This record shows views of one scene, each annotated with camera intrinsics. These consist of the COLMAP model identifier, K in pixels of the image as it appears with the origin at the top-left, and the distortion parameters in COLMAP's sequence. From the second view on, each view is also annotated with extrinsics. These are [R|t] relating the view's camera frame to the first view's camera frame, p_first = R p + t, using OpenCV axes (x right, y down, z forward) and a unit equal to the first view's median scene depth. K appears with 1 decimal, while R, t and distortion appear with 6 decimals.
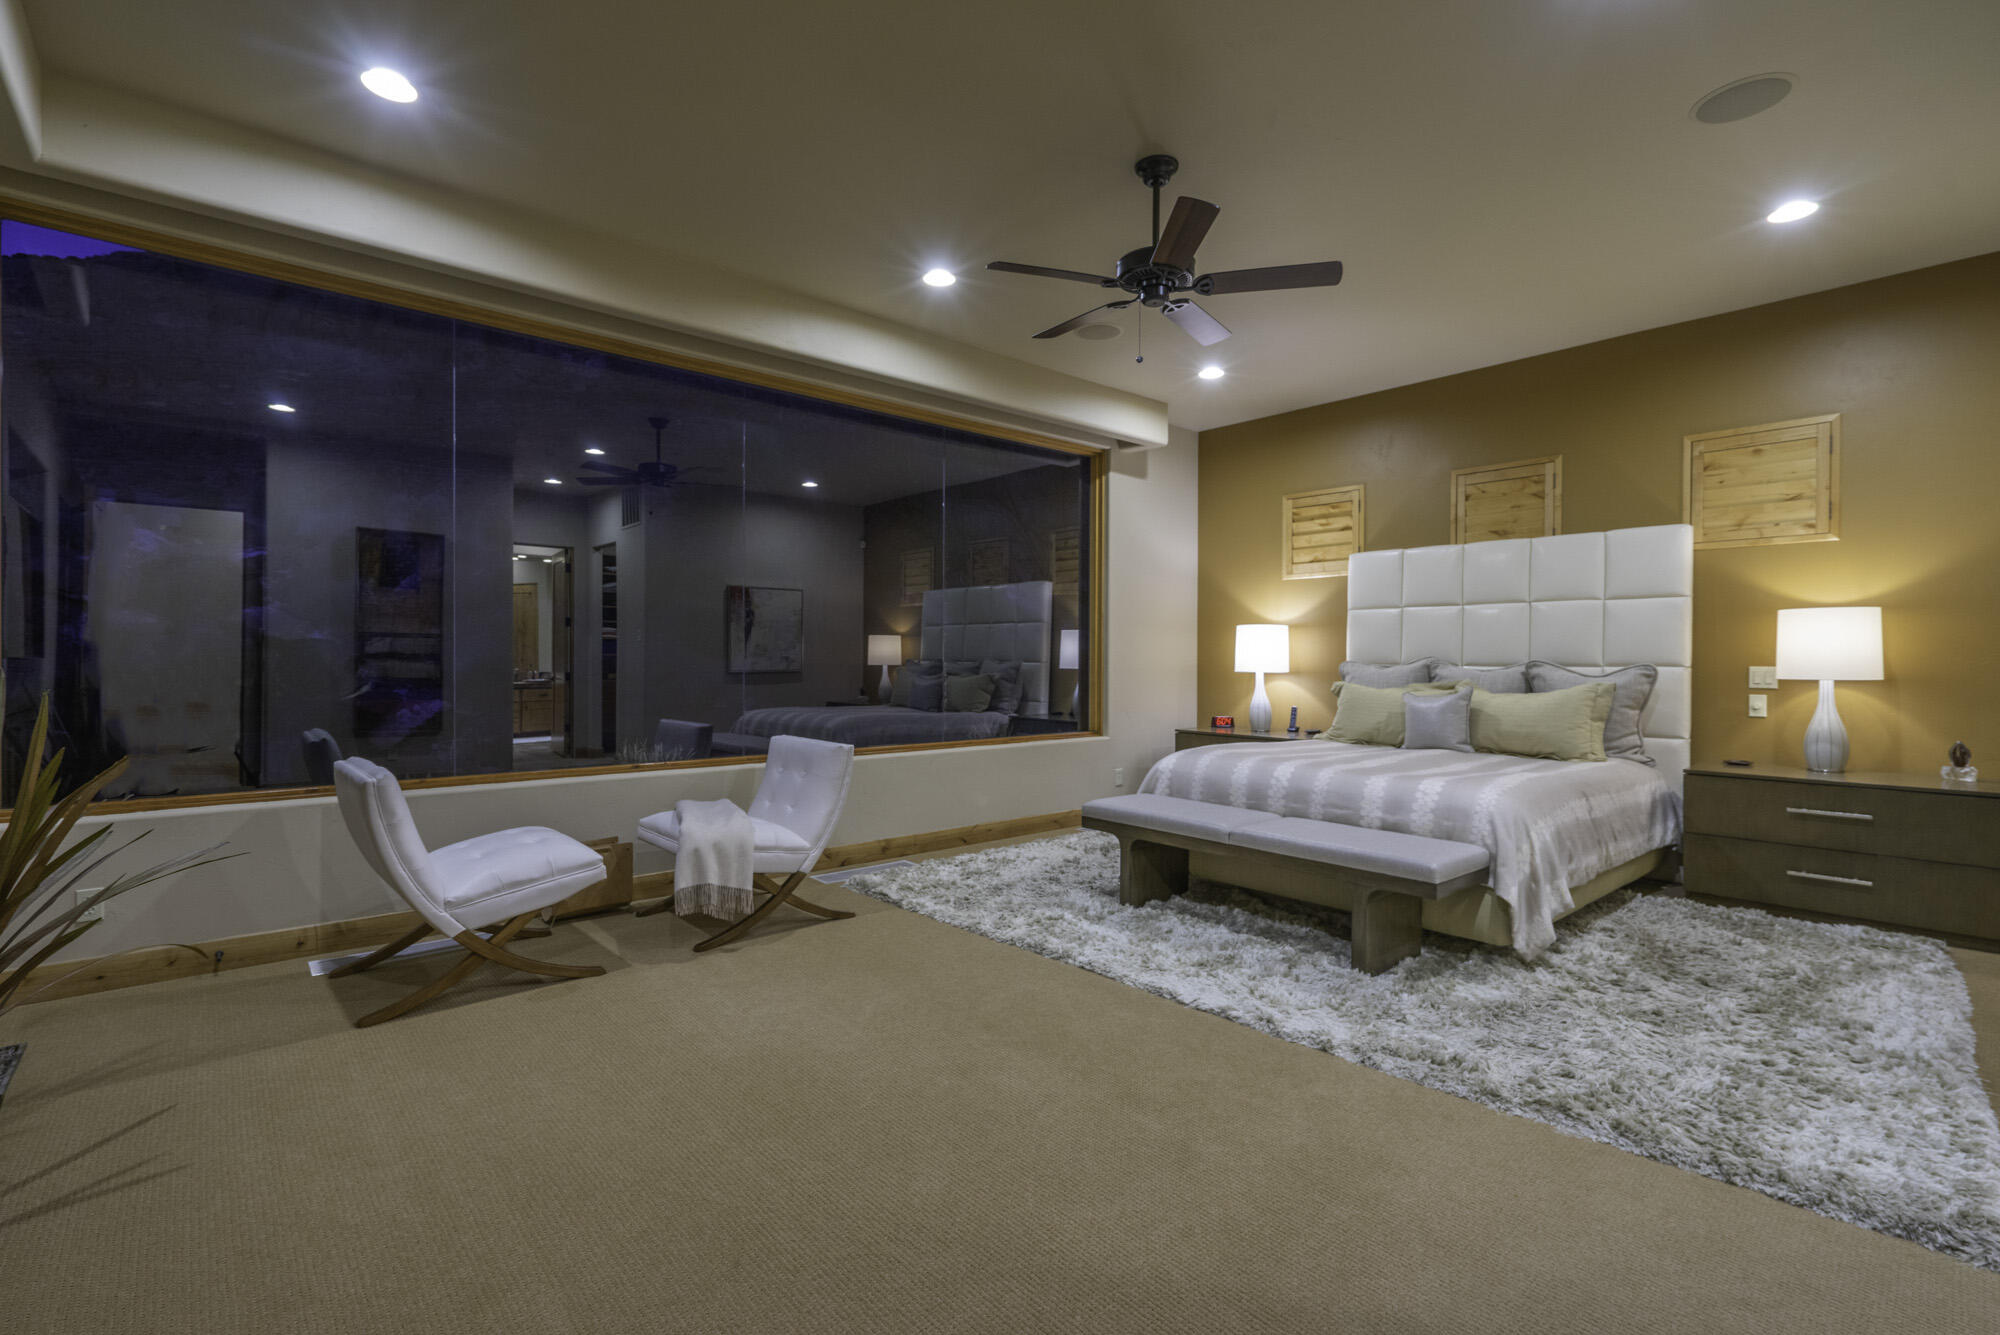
lens RADIAL K [[914.8, 0, 991.3], [0, 914.8, 669.5], [0, 0, 1]] dist [-0.001455, -0.000431]
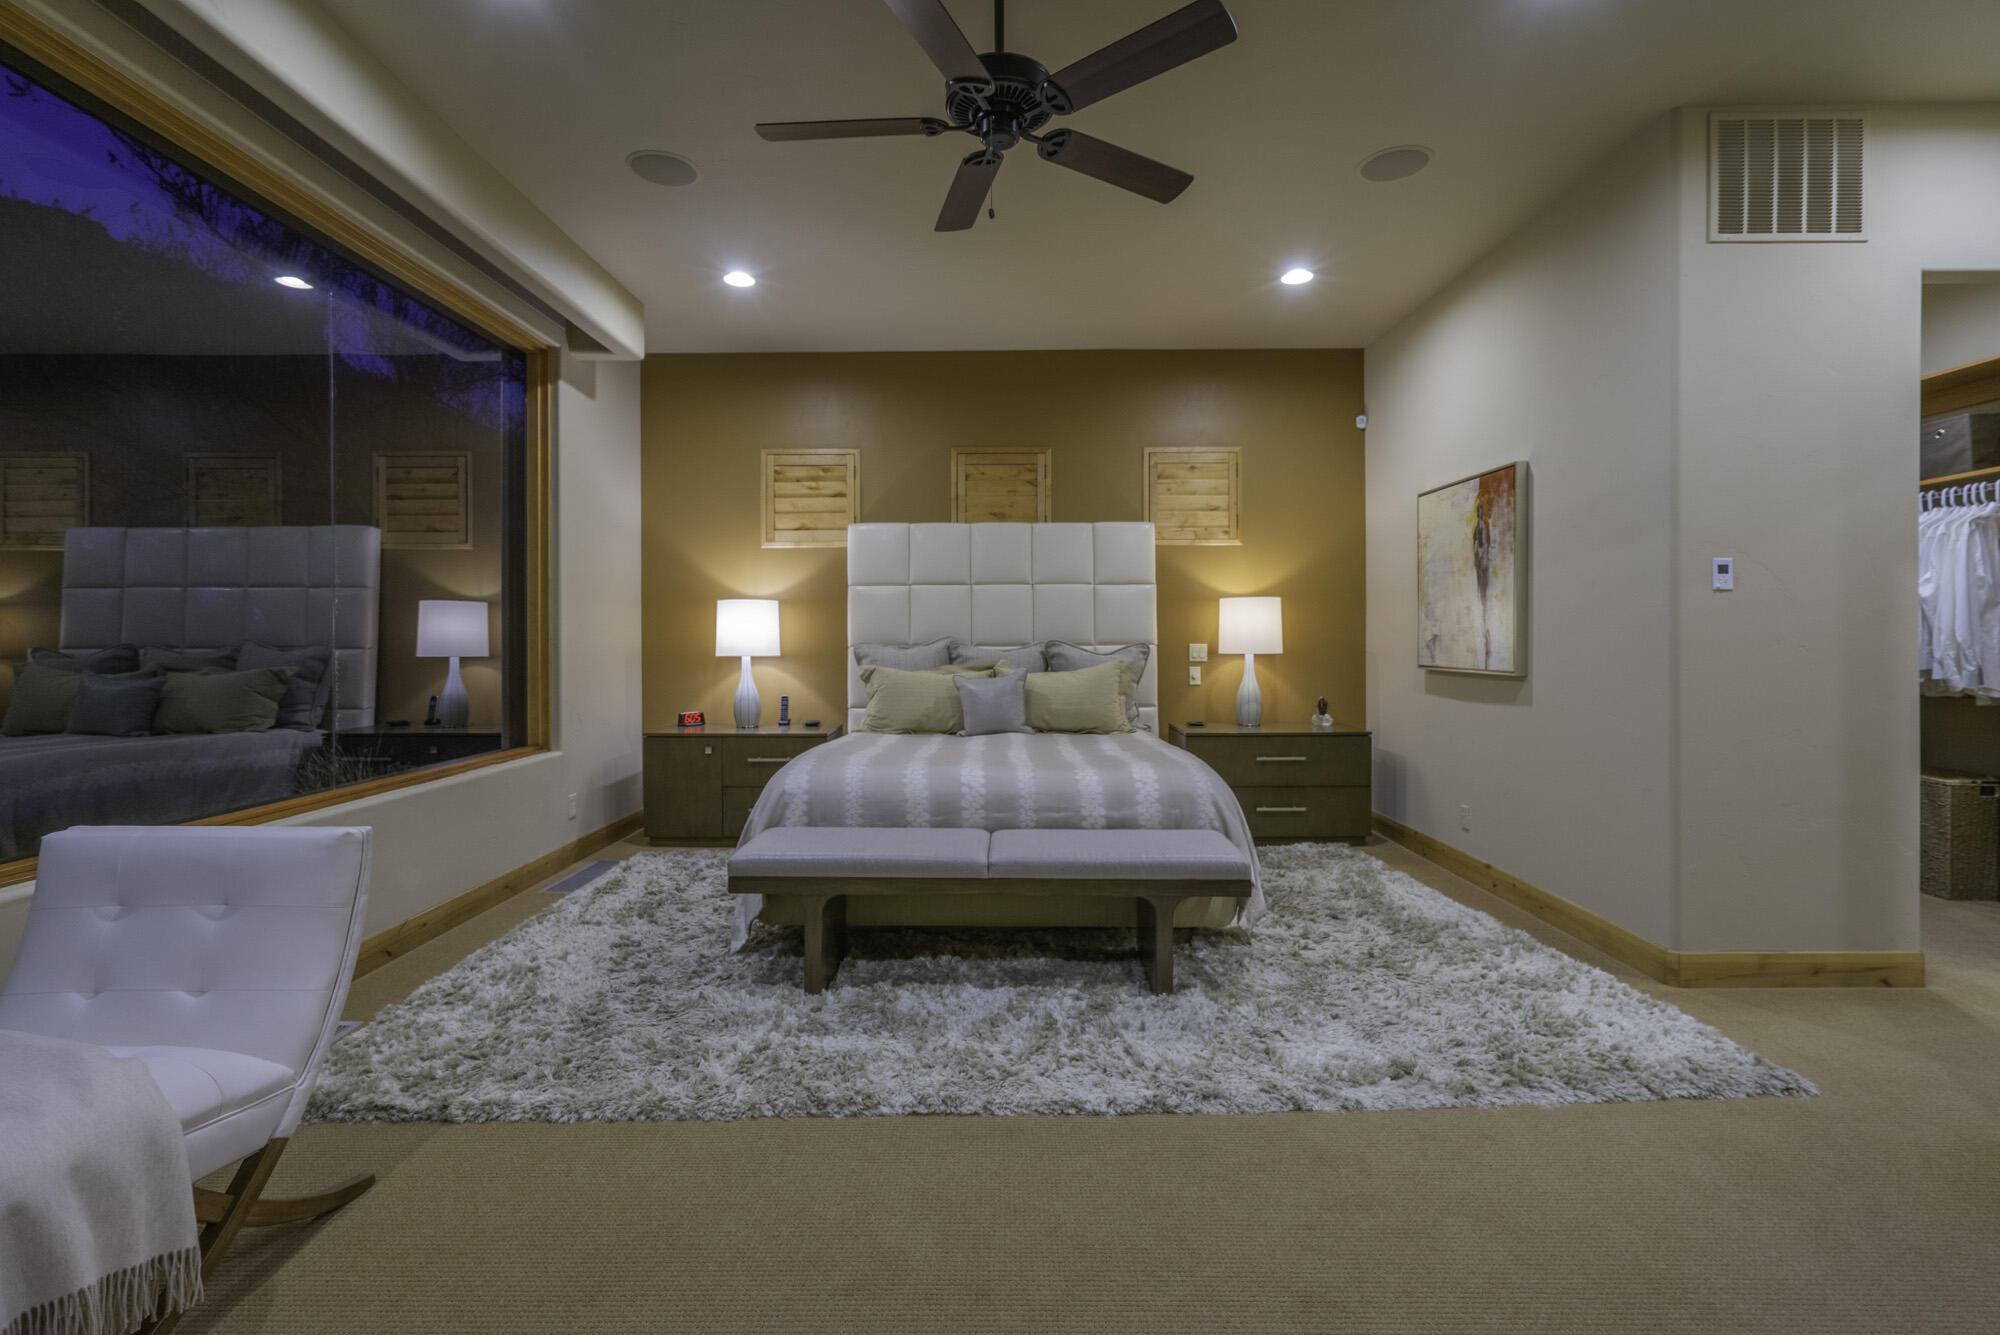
lens RADIAL K [[923.6, 0, 994.7], [0, 923.6, 644.7], [0, 0, 1]] dist [-0.001875, 0.000356]
pose [[0.657601, -0.011374, 0.753280, -0.232746], [0.015657, 0.999876, 0.001428, -0.006733], [-0.753203, 0.010855, 0.657698, 0.336884]]
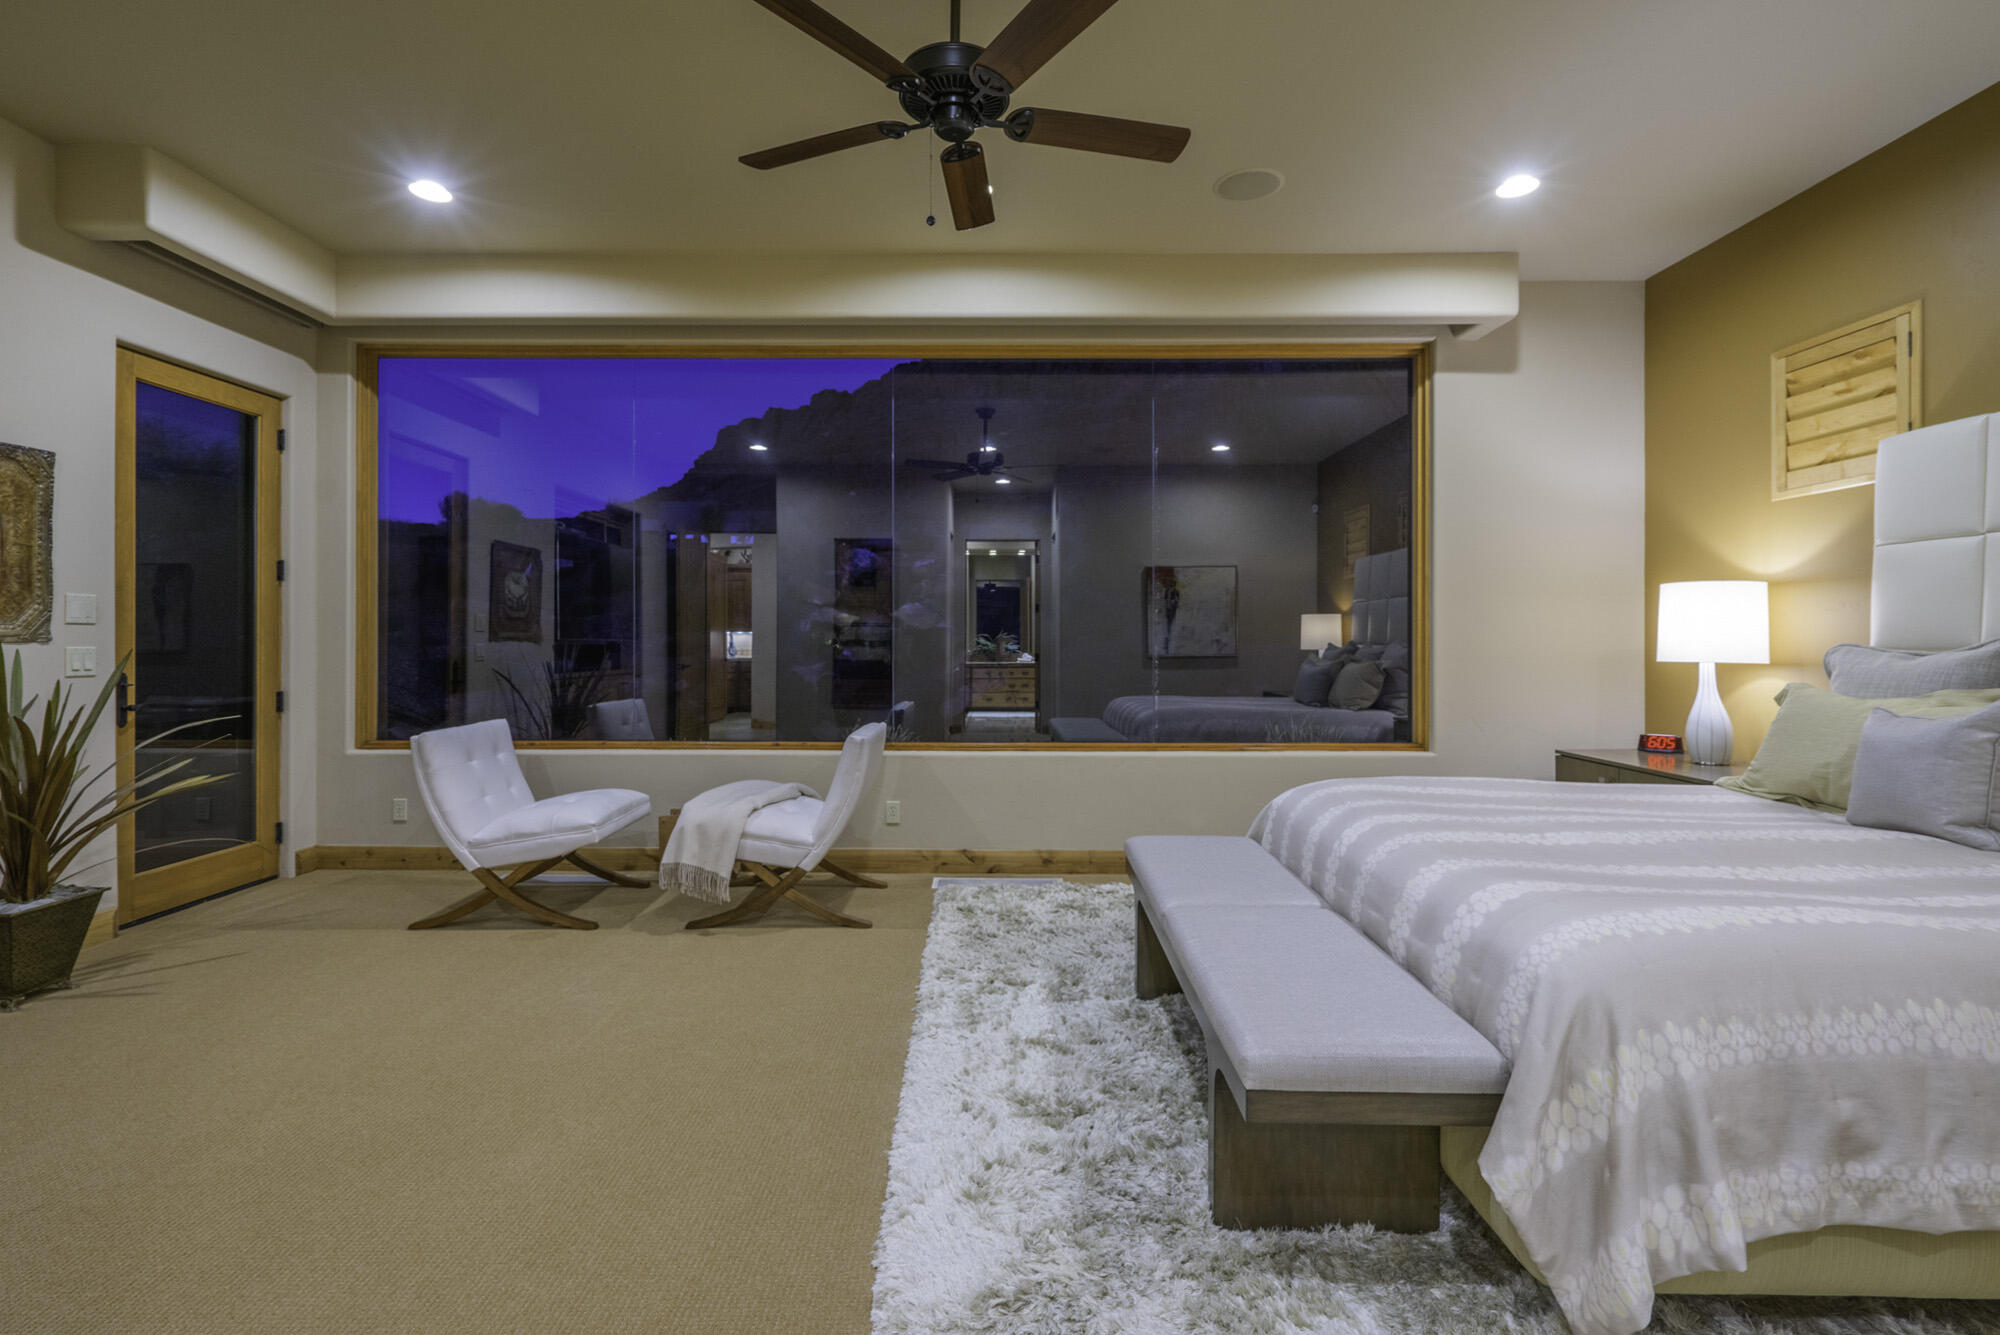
lens RADIAL K [[923.6, 0, 994.7], [0, 923.6, 644.7], [0, 0, 1]] dist [-0.001875, 0.000356]
pose [[0.743763, -0.000417, -0.668443, 0.423933], [-0.006008, 0.999955, -0.007310, -0.002166], [0.668416, 0.009453, 0.743728, 0.311414]]
